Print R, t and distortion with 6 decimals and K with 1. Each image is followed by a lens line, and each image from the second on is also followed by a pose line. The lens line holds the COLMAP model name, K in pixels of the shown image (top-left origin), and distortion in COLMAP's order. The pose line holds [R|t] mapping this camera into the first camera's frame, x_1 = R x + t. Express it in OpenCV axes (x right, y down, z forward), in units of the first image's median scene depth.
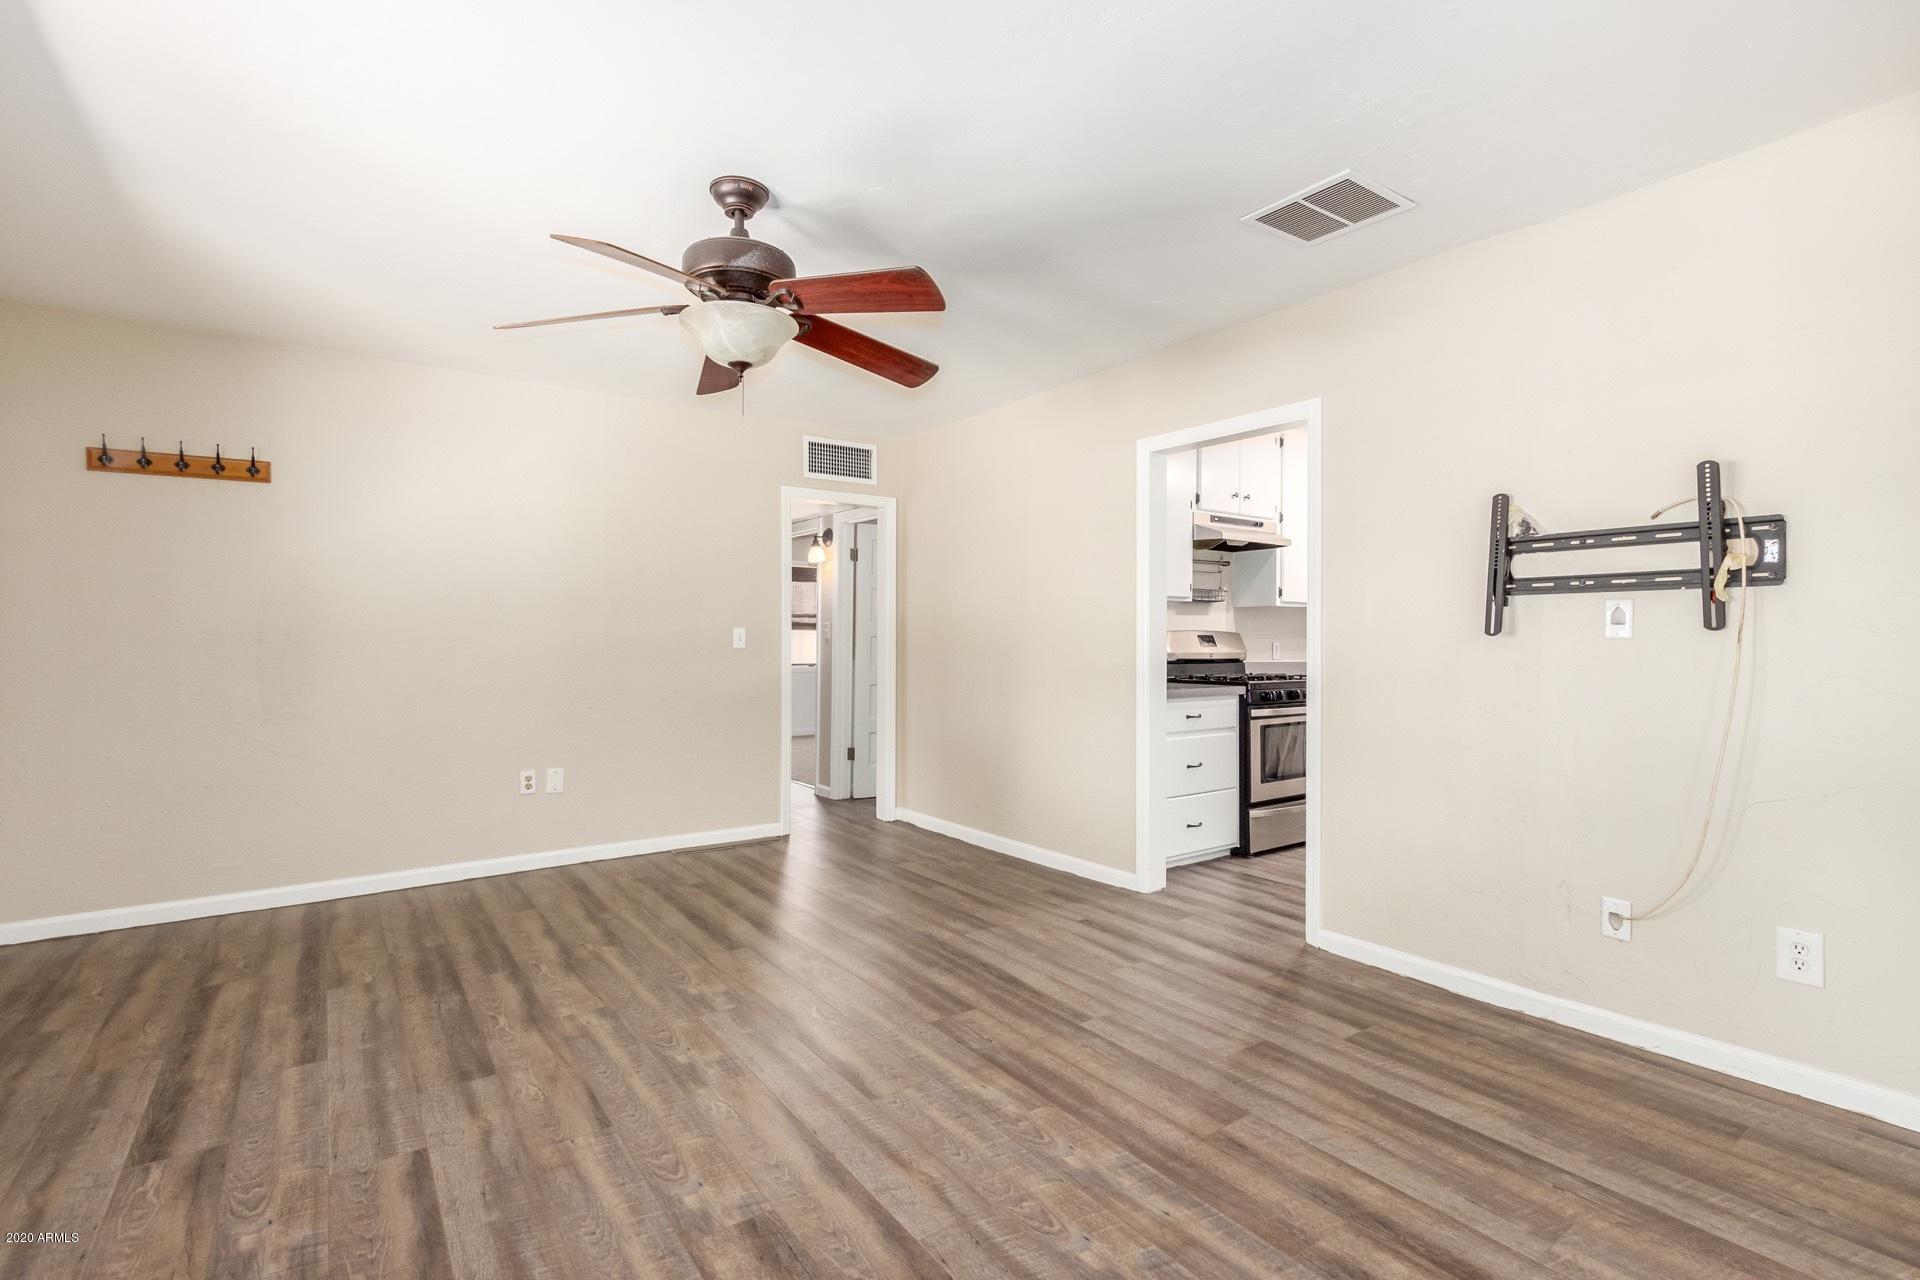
lens RADIAL K [[874.4, 0, 960.2], [0, 874.4, 643.2], [0, 0, 1]] dist [-0.002318, -0.000831]
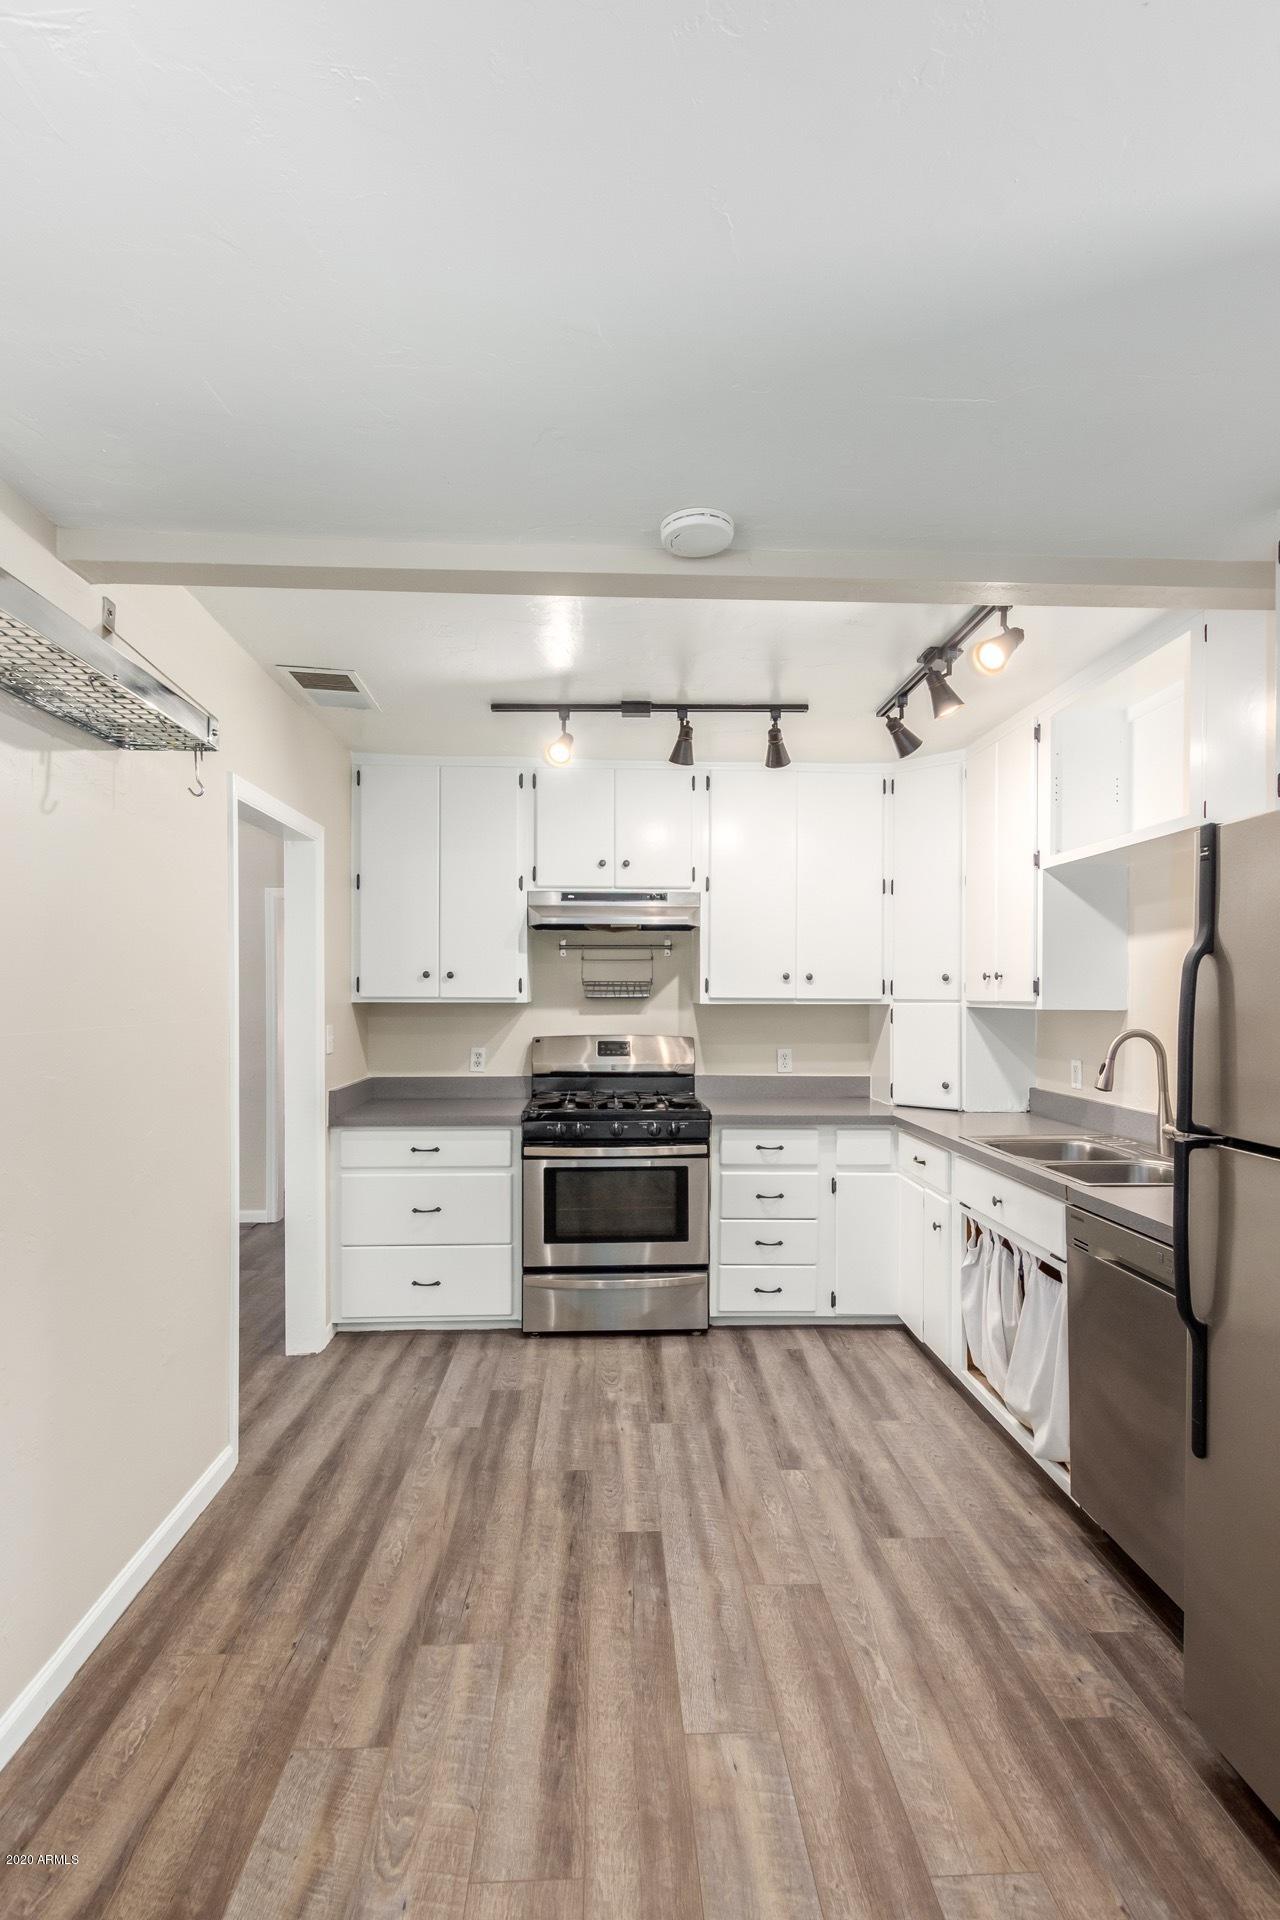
lens RADIAL K [[913.1, 0, 644.8], [0, 913.1, 989.2], [0, 0, 1]] dist [-0.001136, -0.000125]
pose [[0.839220, -0.002783, -0.543785, 0.805450], [-0.001213, 0.999975, -0.006990, -0.053693], [0.543791, 0.006526, 0.839195, 0.352556]]
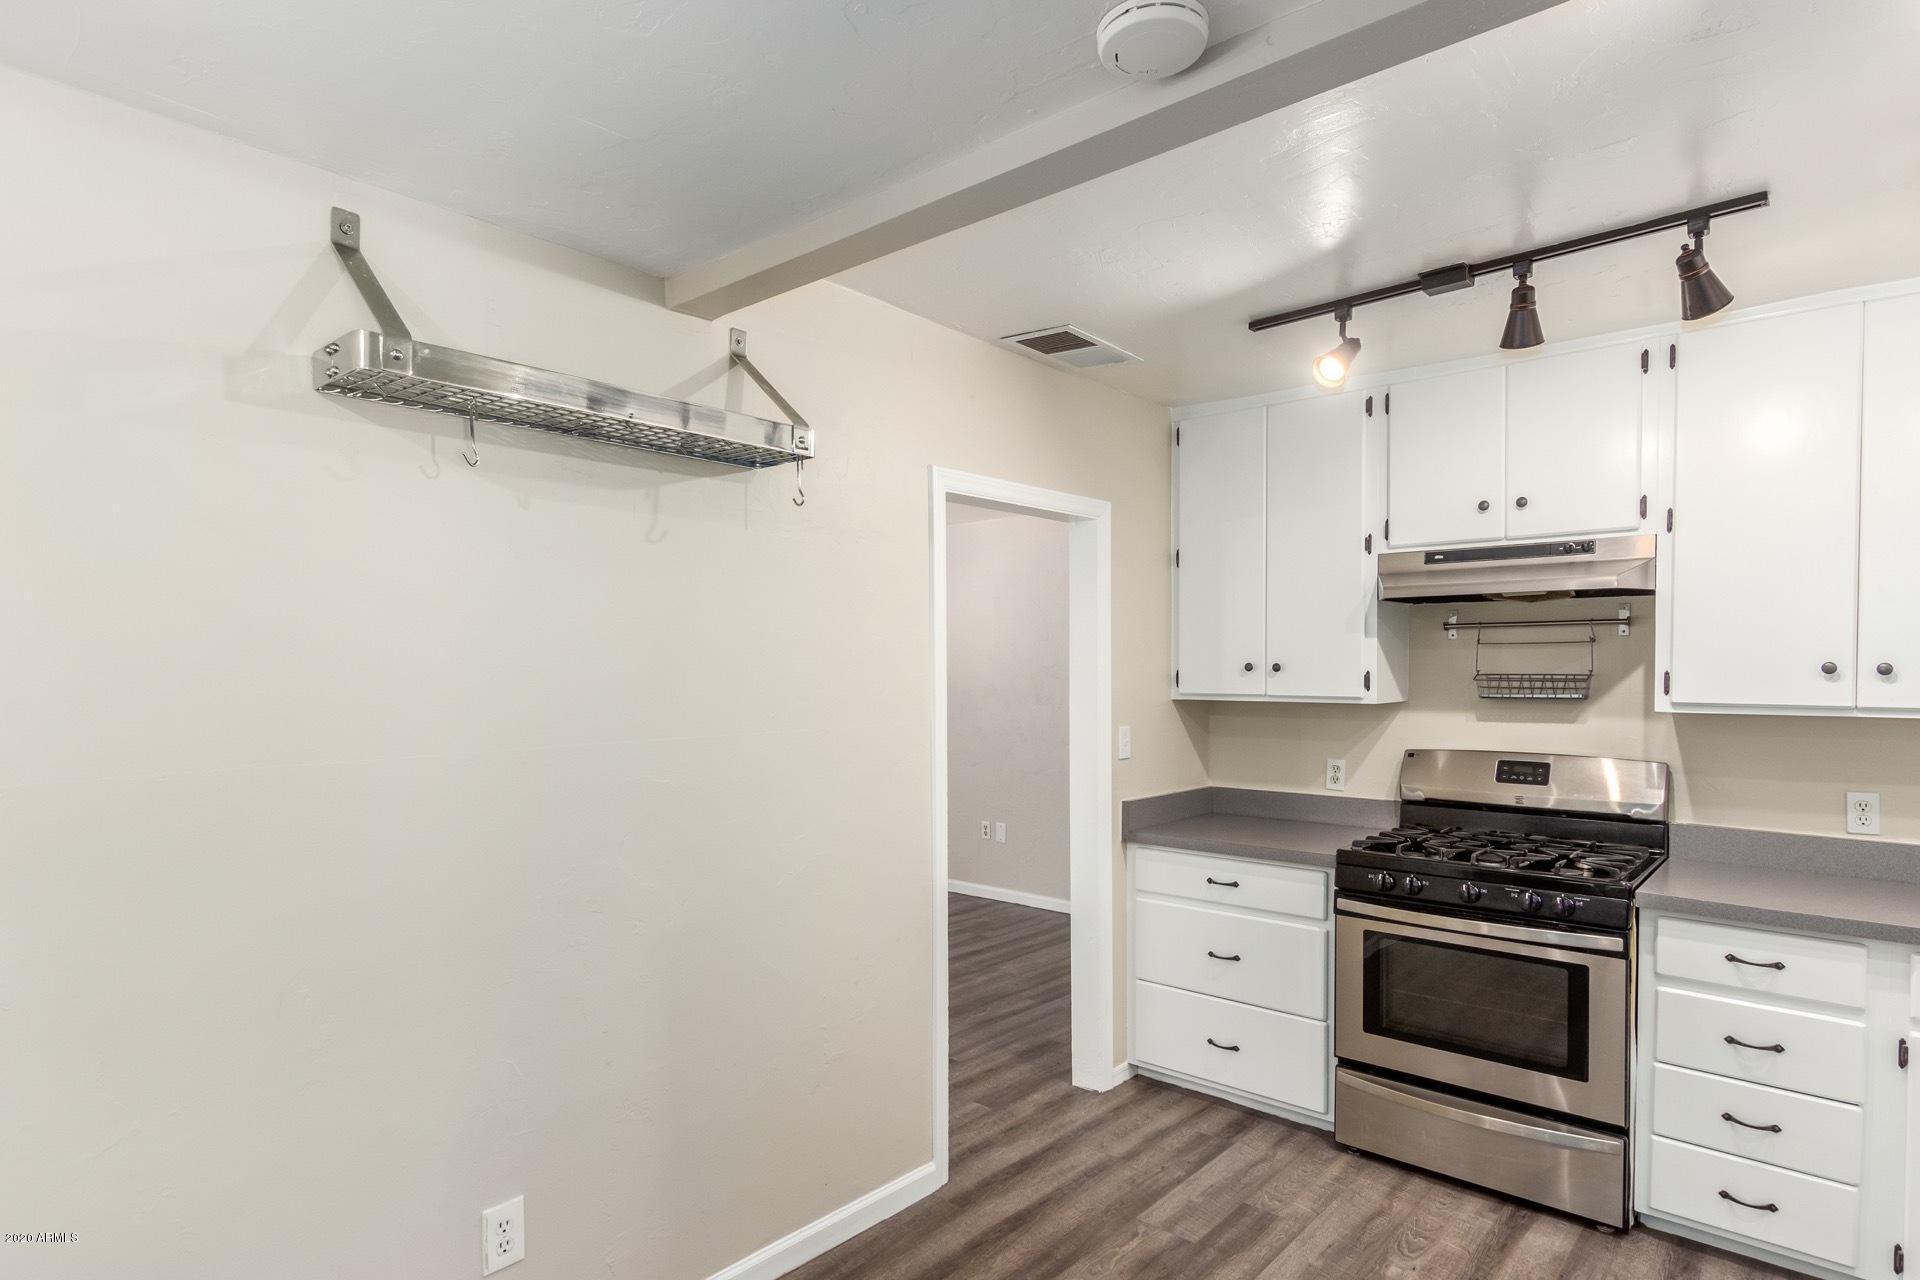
lens RADIAL K [[1036.6, 0, 956.4], [0, 1036.6, 680.6], [0, 0, 1]] dist [-0.003596, -0.000832]
pose [[0.221261, 0.011360, -0.975148, 0.885457], [-0.001309, 0.999935, 0.011352, -0.070630], [0.975214, -0.001236, 0.221262, 0.558336]]
